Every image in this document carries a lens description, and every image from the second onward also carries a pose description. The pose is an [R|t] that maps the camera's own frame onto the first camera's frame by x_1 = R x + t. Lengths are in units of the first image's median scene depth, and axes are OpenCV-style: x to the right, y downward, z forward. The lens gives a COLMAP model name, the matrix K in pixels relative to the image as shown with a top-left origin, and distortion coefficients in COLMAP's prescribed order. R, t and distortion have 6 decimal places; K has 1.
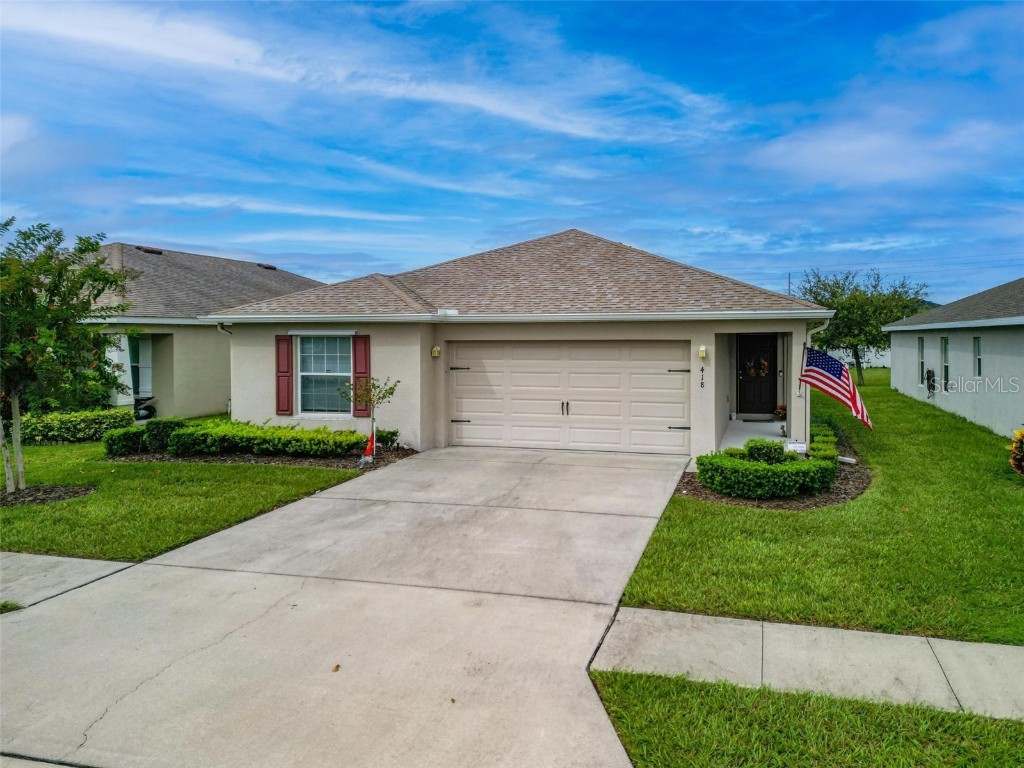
lens RADIAL K [[741.8, 0, 547.0], [0, 741.8, 351.6], [0, 0, 1]] dist [0.087284, -0.068097]
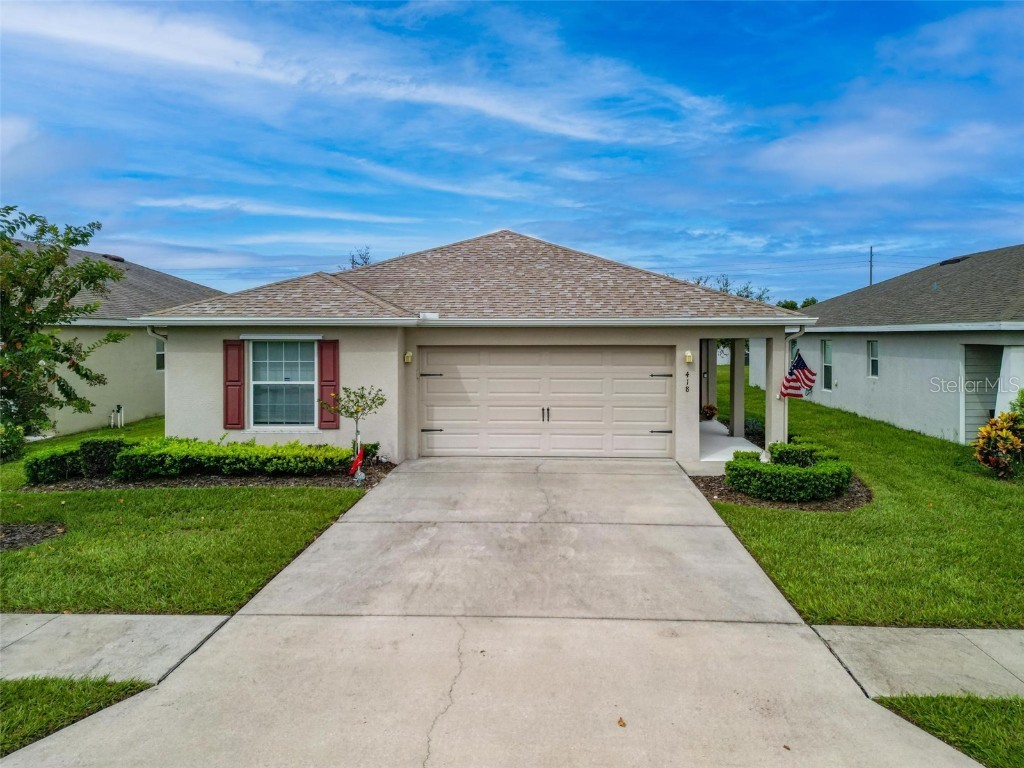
lens RADIAL K [[739.0, 0, 515.4], [0, 739.0, 342.5], [0, 0, 1]] dist [0.072290, -0.055920]
pose [[0.973877, -0.001021, 0.227074, -0.244143], [0.002793, 0.999968, -0.007481, -0.011974], [-0.227059, 0.007920, 0.973849, 0.059872]]
